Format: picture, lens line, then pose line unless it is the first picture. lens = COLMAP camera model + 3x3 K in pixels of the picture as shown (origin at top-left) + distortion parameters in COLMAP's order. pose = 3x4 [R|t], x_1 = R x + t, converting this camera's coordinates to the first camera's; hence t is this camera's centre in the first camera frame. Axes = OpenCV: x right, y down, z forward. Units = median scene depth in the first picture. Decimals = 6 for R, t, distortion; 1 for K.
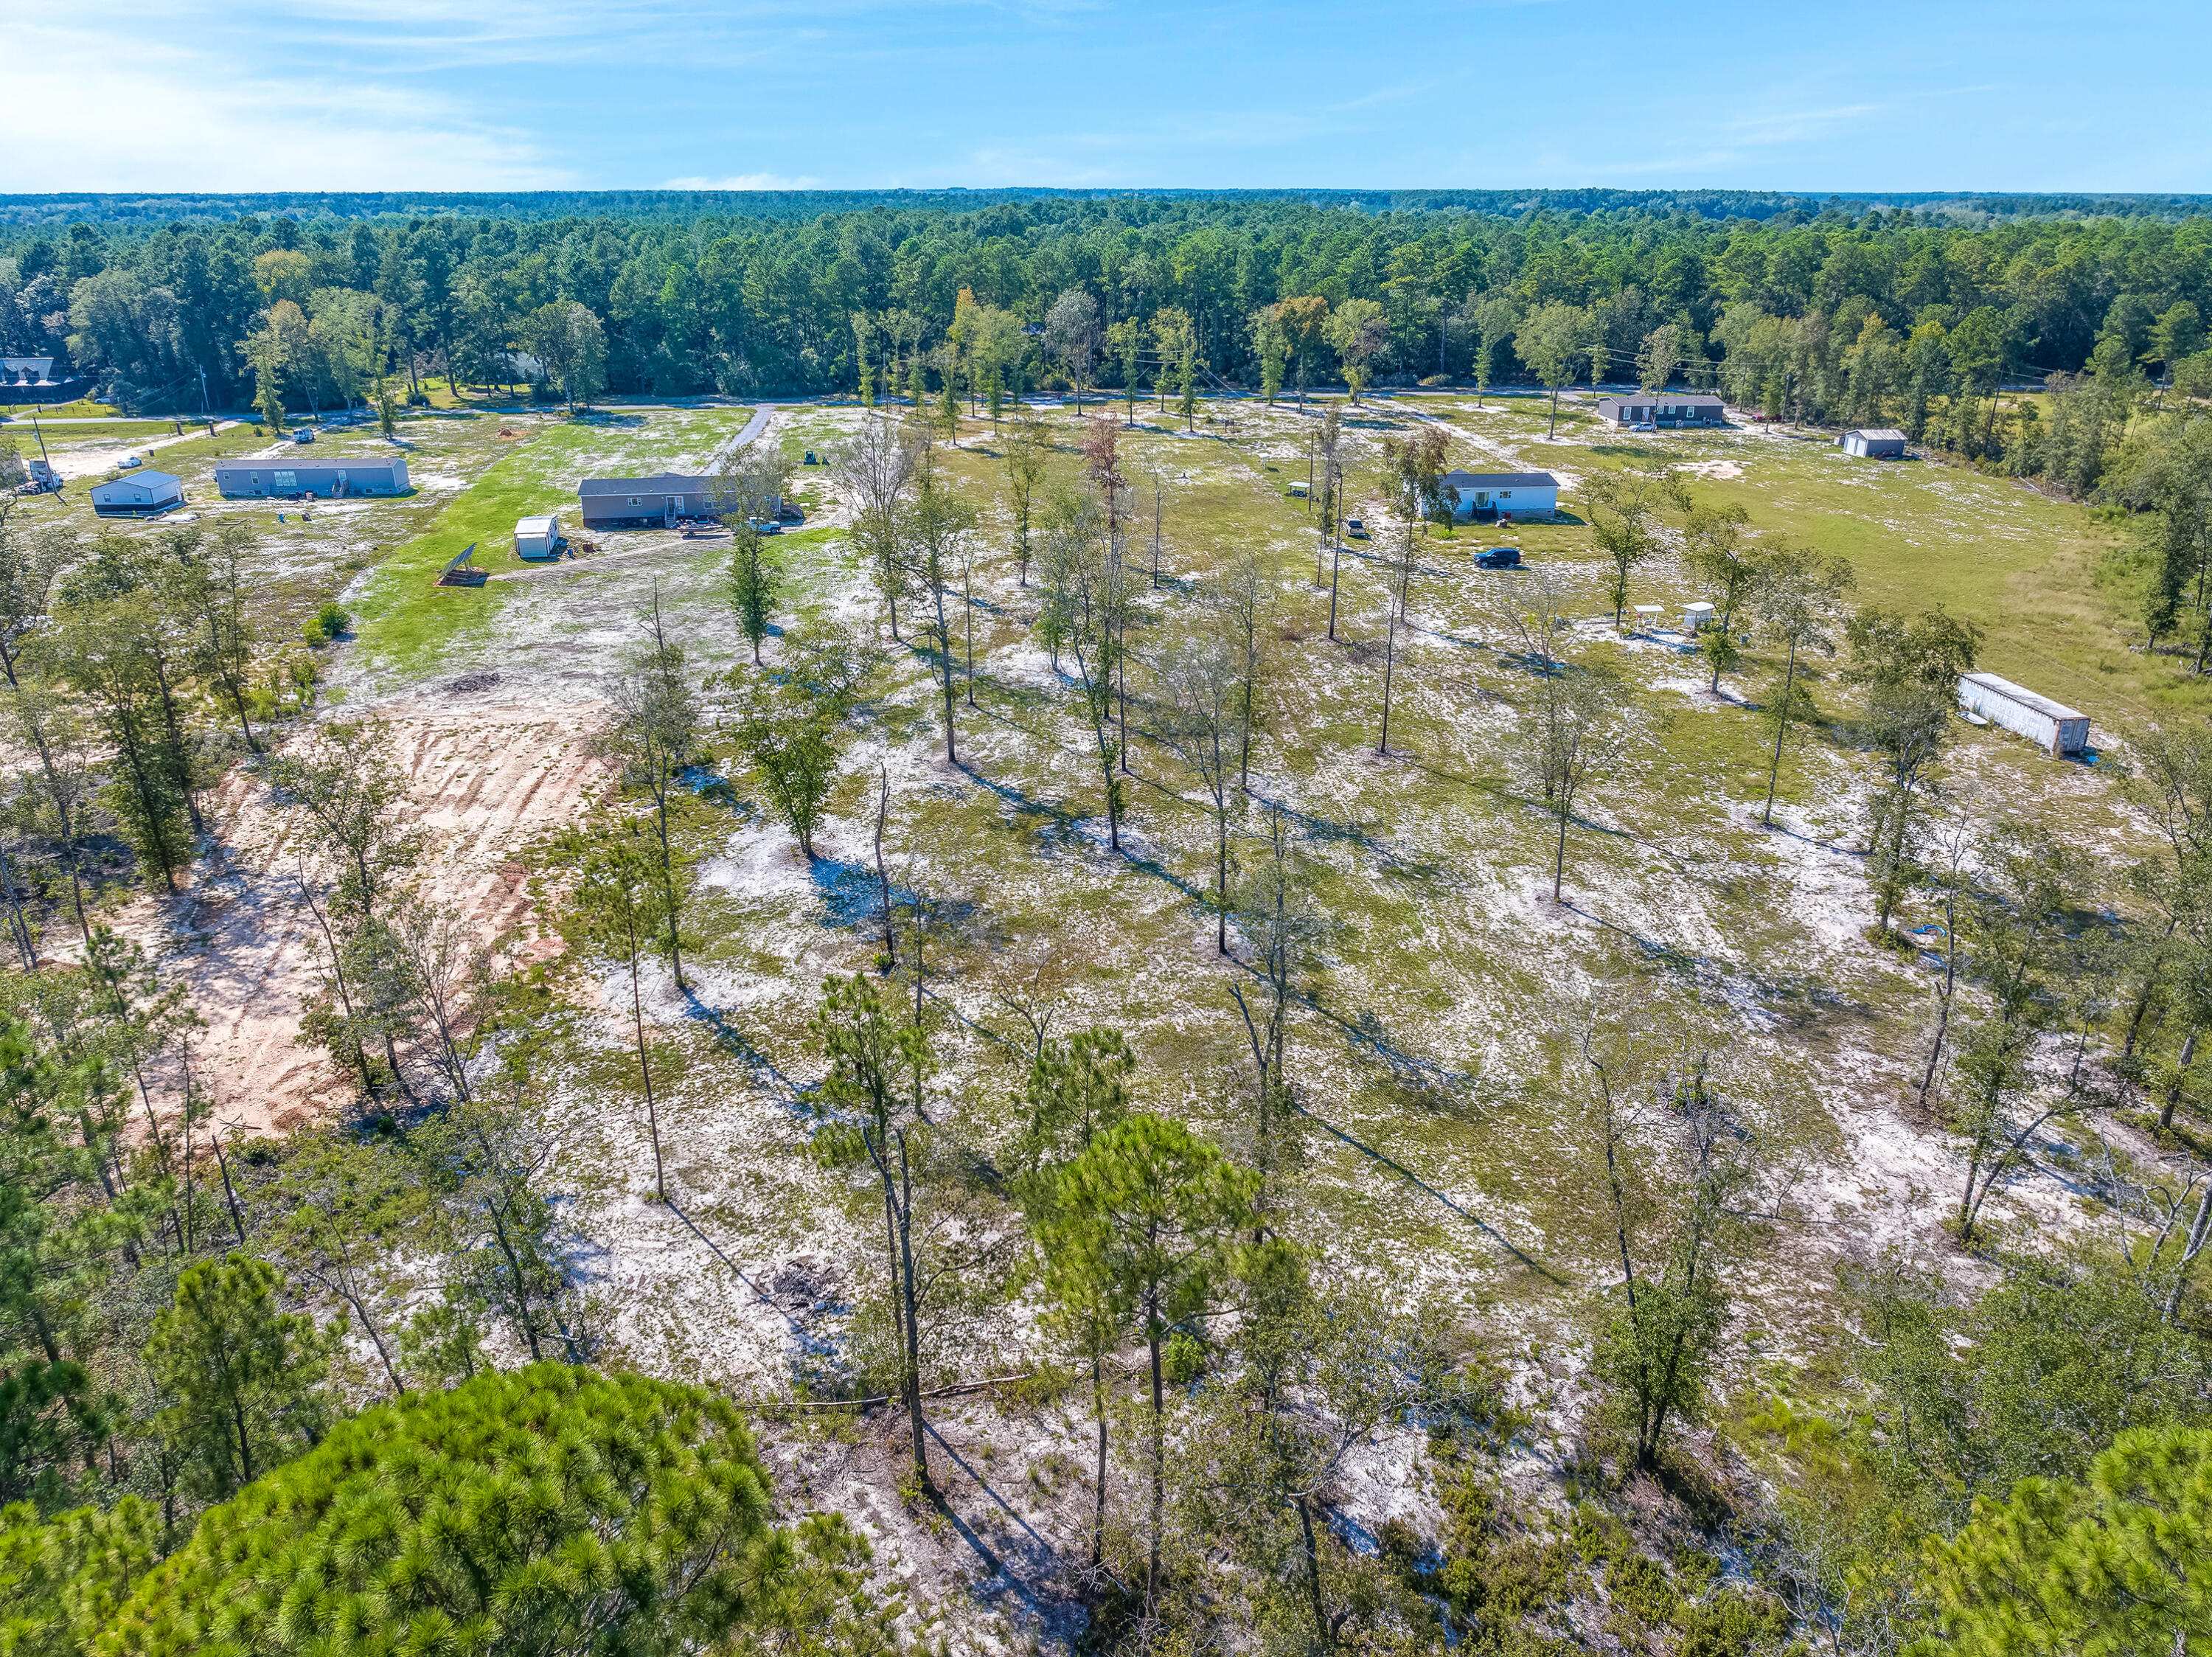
lens RADIAL K [[1549.6, 0, 1102.7], [0, 1549.6, 819.2], [0, 0, 1]] dist [-0.043142, 0.031012]
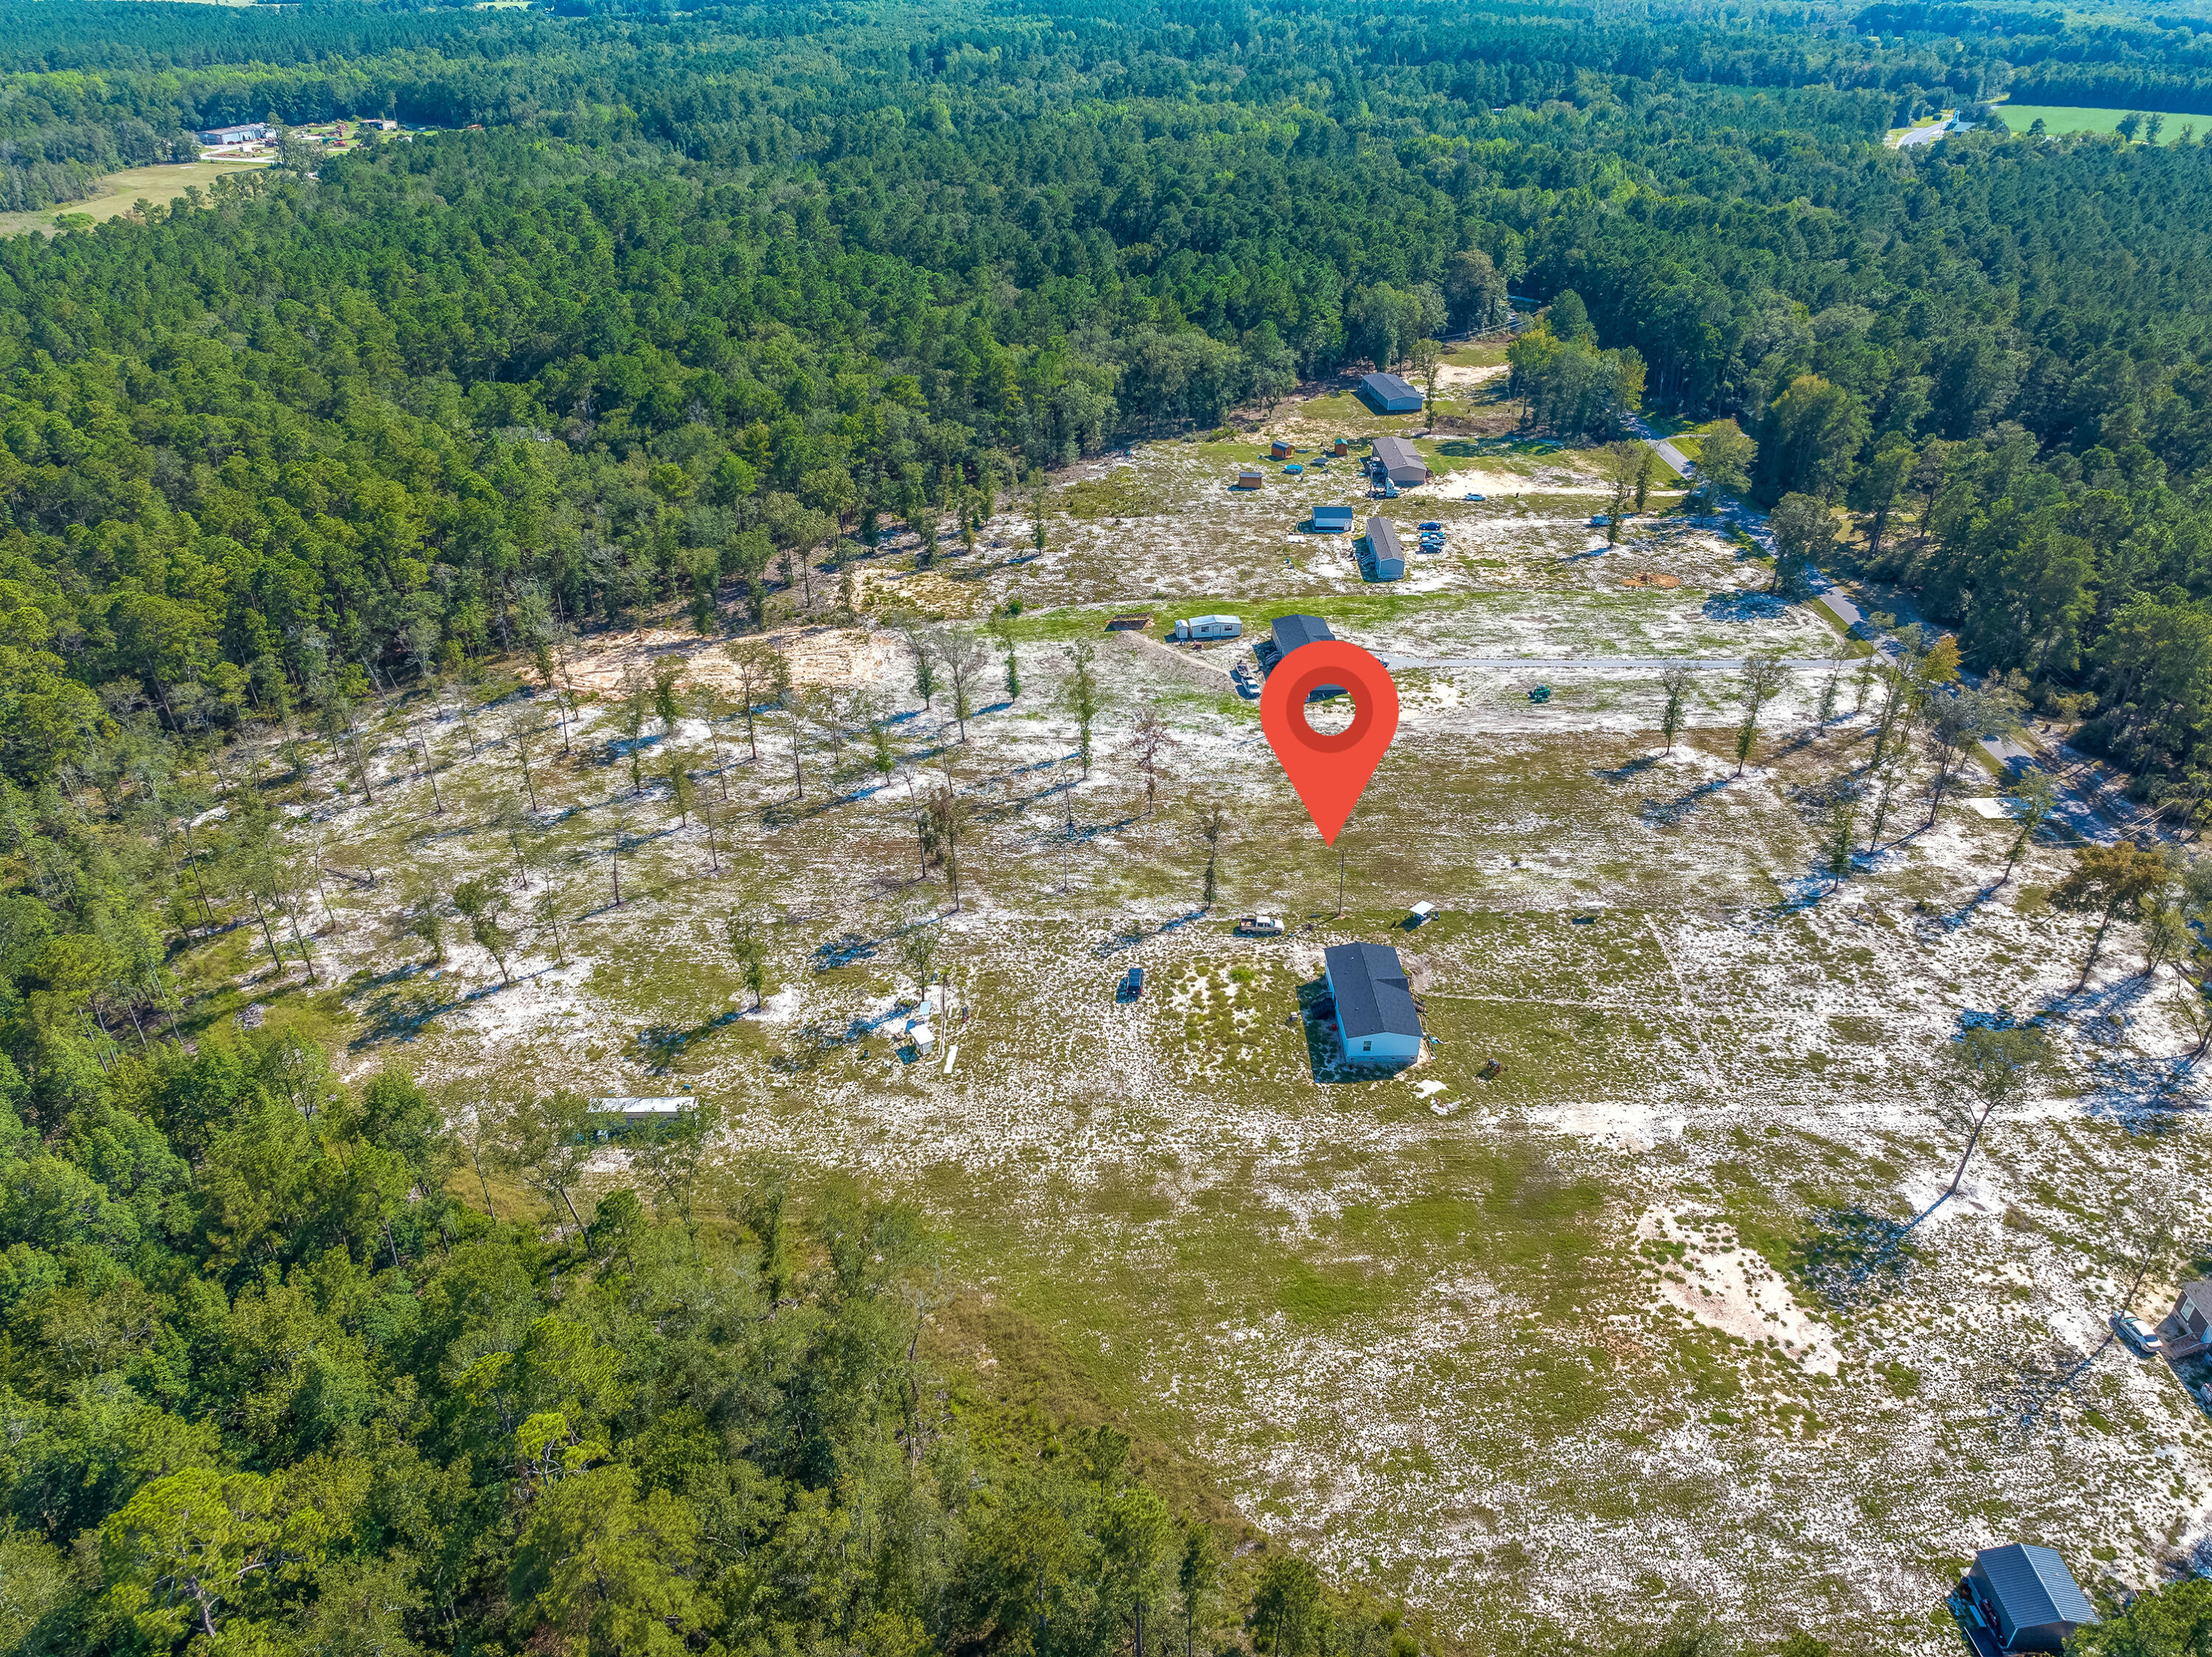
lens RADIAL K [[1558.8, 0, 1100.0], [0, 1558.8, 828.9], [0, 0, 1]] dist [-0.046968, 0.022493]
pose [[-0.084854, 0.510678, -0.855574, 0.739875], [-0.377971, 0.777995, 0.501858, -0.514942], [0.921921, 0.365967, 0.127006, 0.499699]]
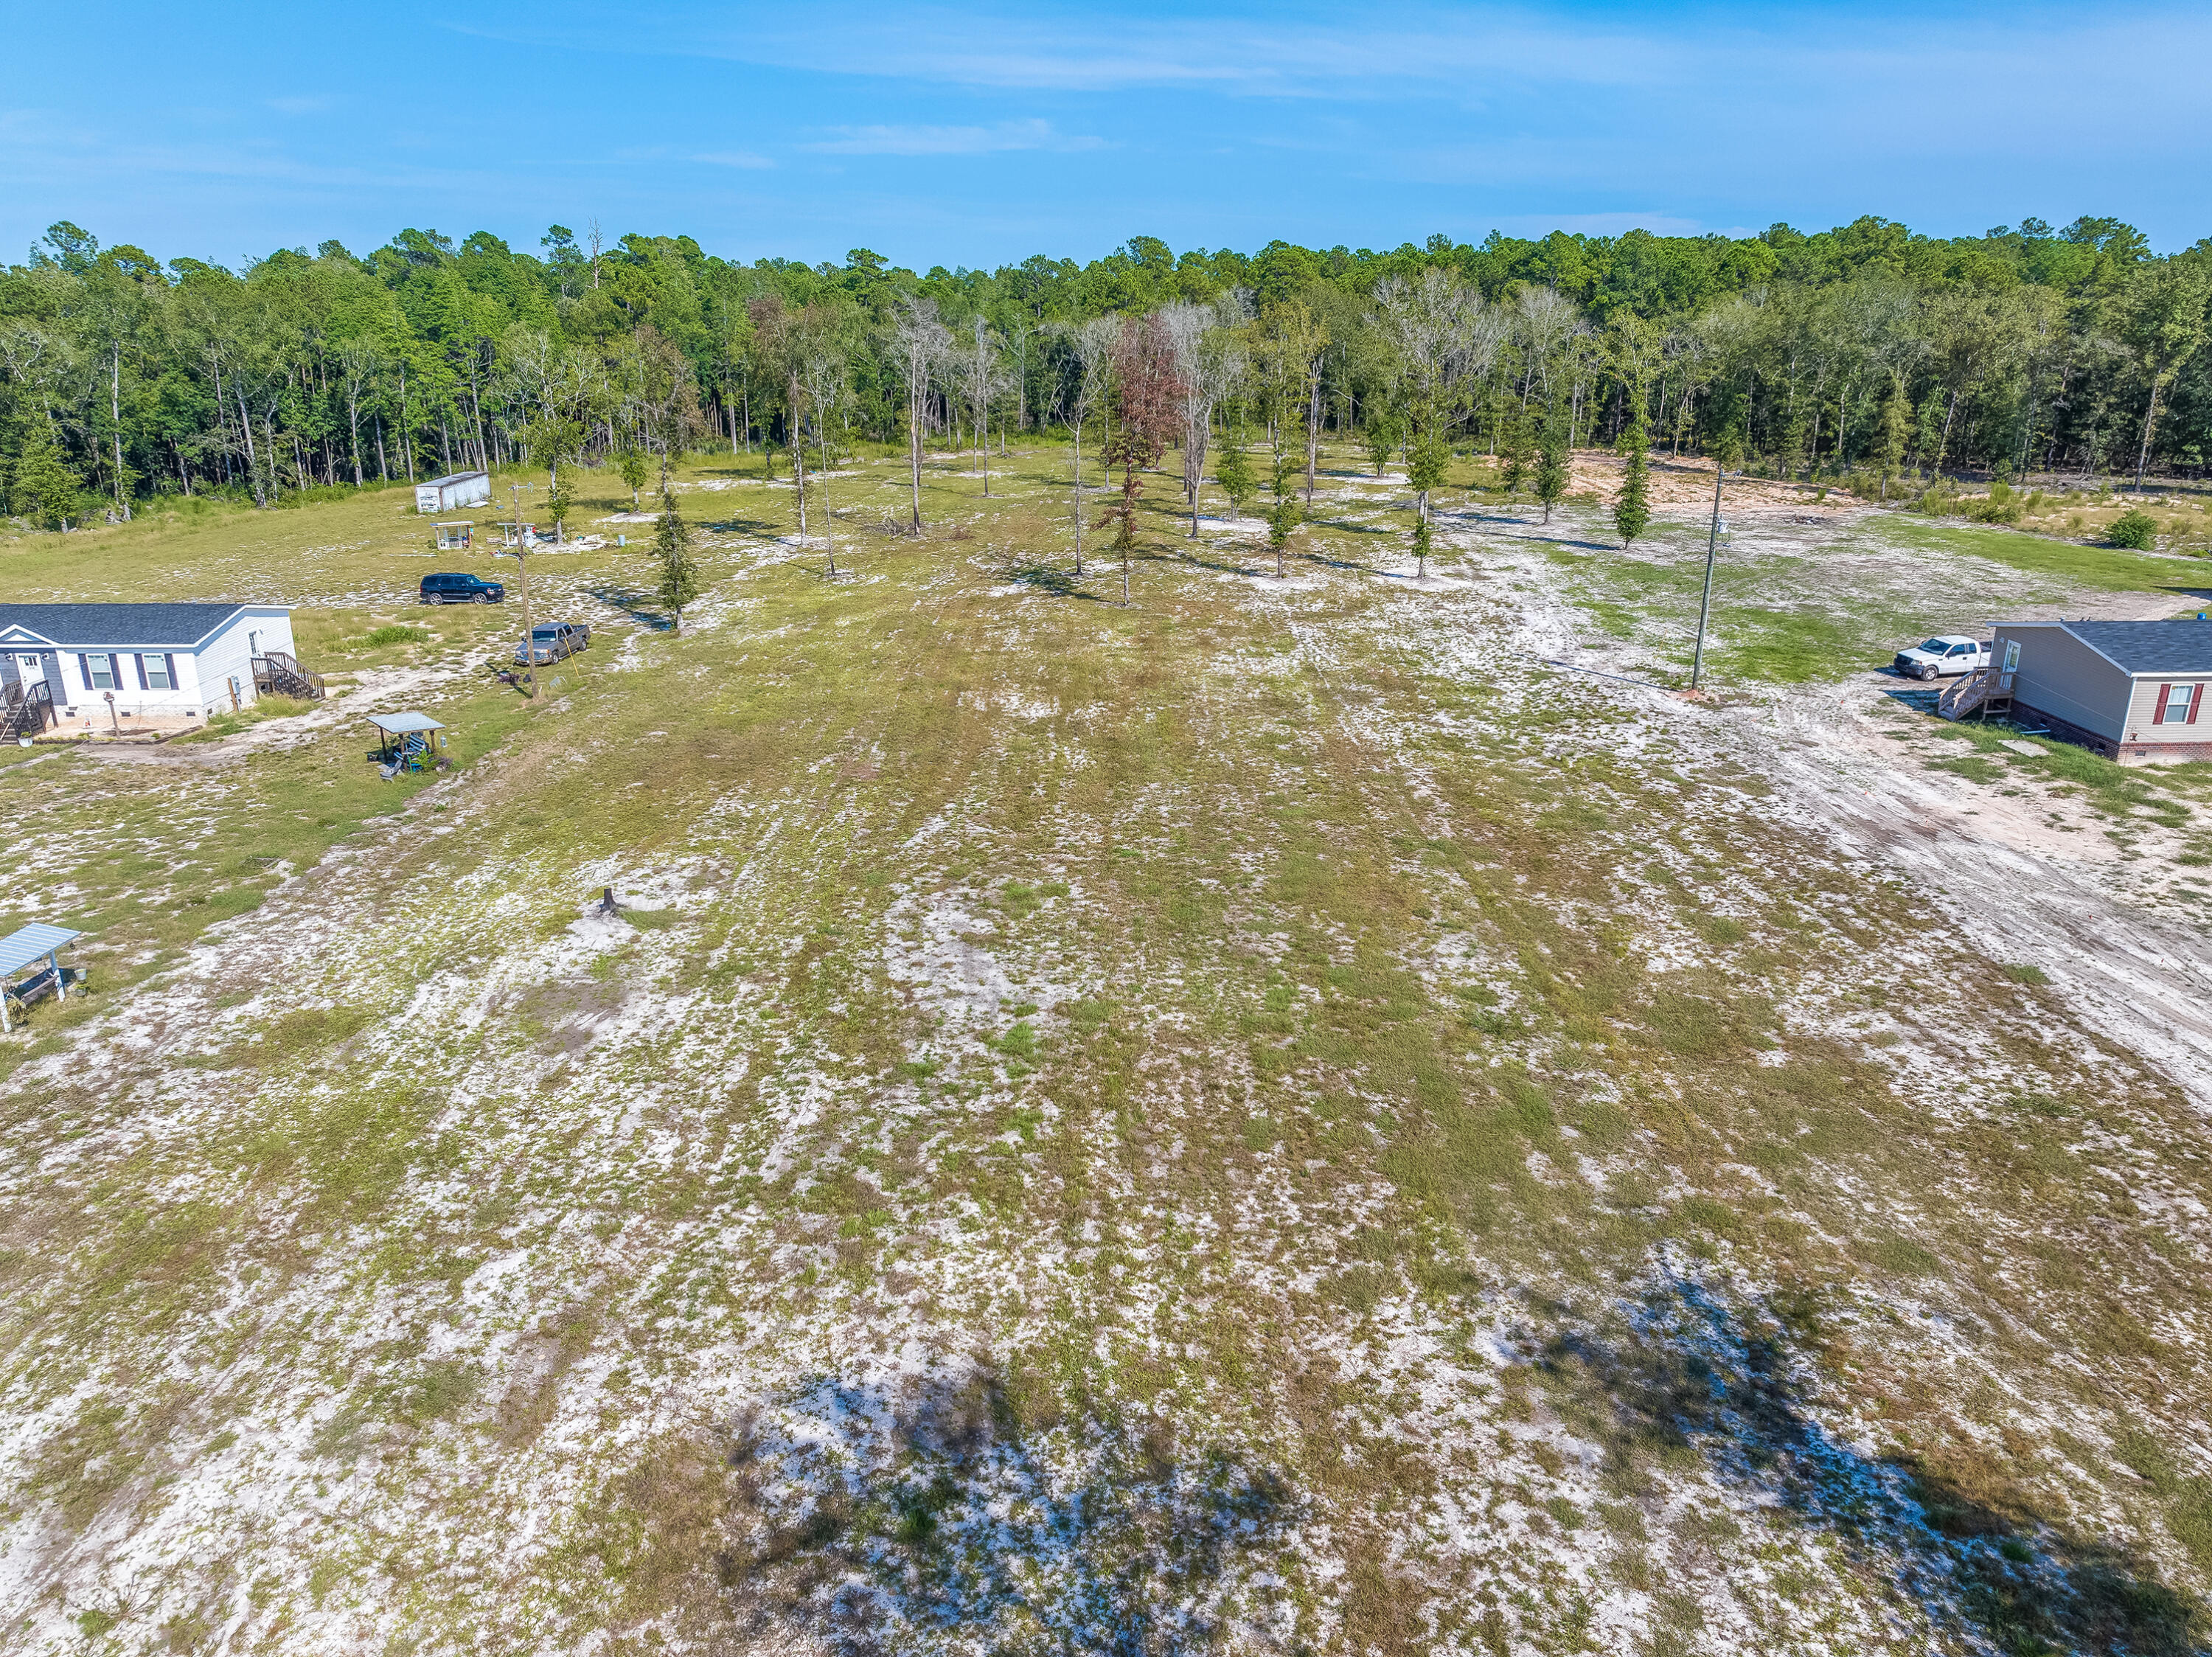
lens RADIAL K [[1549.6, 0, 1102.7], [0, 1549.6, 819.2], [0, 0, 1]] dist [-0.043142, 0.031012]
pose [[-0.993429, -0.031844, 0.109935, -0.030602], [0.047662, 0.758167, 0.650316, -0.295363], [-0.104058, 0.651282, -0.751667, 0.924210]]
